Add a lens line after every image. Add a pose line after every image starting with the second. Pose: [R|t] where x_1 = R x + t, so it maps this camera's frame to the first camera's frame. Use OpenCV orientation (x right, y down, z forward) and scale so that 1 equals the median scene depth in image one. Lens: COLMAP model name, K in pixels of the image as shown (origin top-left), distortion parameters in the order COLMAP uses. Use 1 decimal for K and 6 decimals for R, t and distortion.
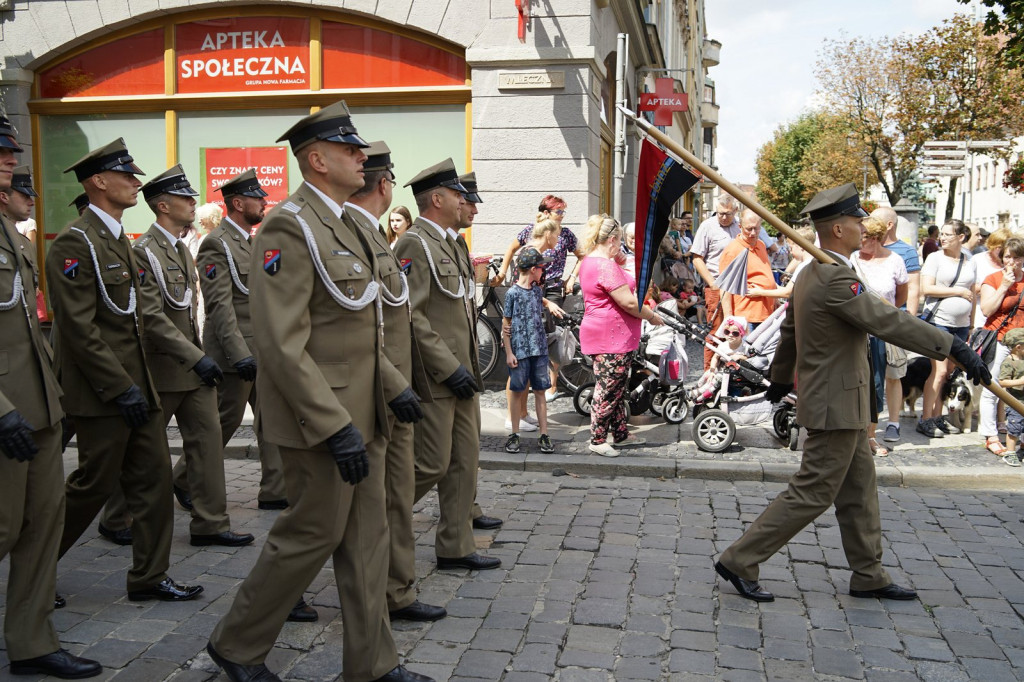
lens RADIAL K [[972.7, 0, 501.9], [0, 972.7, 343.9], [0, 0, 1]] dist [-0.091063, 0.083733]
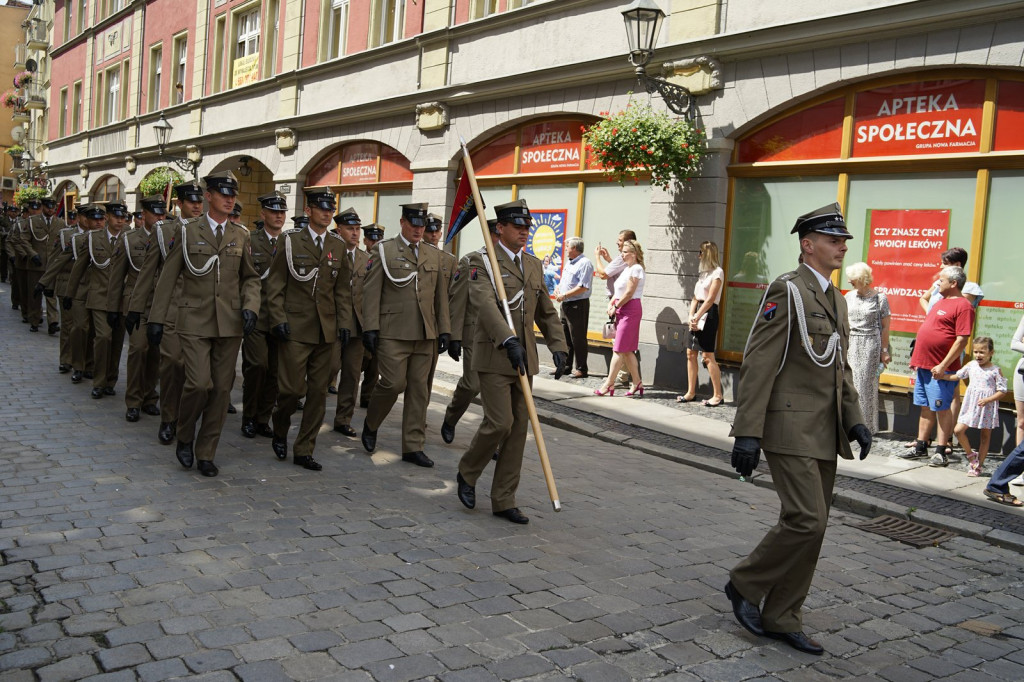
lens RADIAL K [[987.1, 0, 512.0], [0, 987.1, 341.0], [0, 0, 1]] dist [-0.103782, 0.098168]
pose [[0.726396, 0.096659, -0.680446, 0.138822], [-0.140622, 0.990018, -0.009484, 0.000773], [0.672737, 0.102574, 0.732737, -0.012933]]
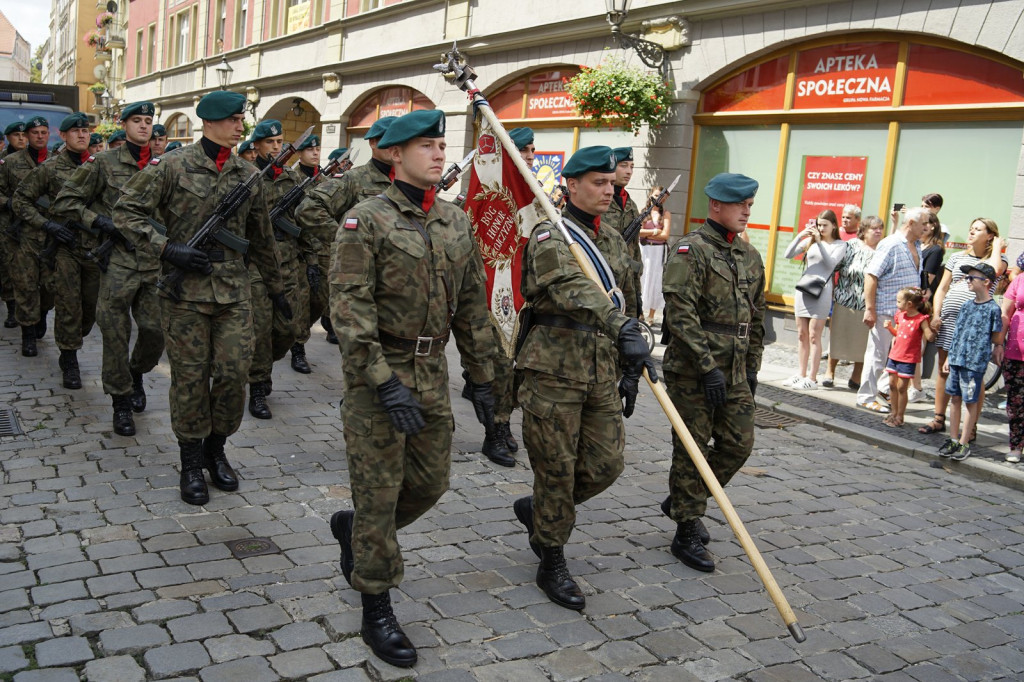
lens RADIAL K [[987.1, 0, 512.0], [0, 987.1, 341.0], [0, 0, 1]] dist [-0.103782, 0.098168]
pose [[0.670289, 0.156888, -0.725327, 0.354527], [-0.166436, 0.984280, 0.059092, 0.008393], [0.723195, 0.081111, 0.685864, -0.058389]]
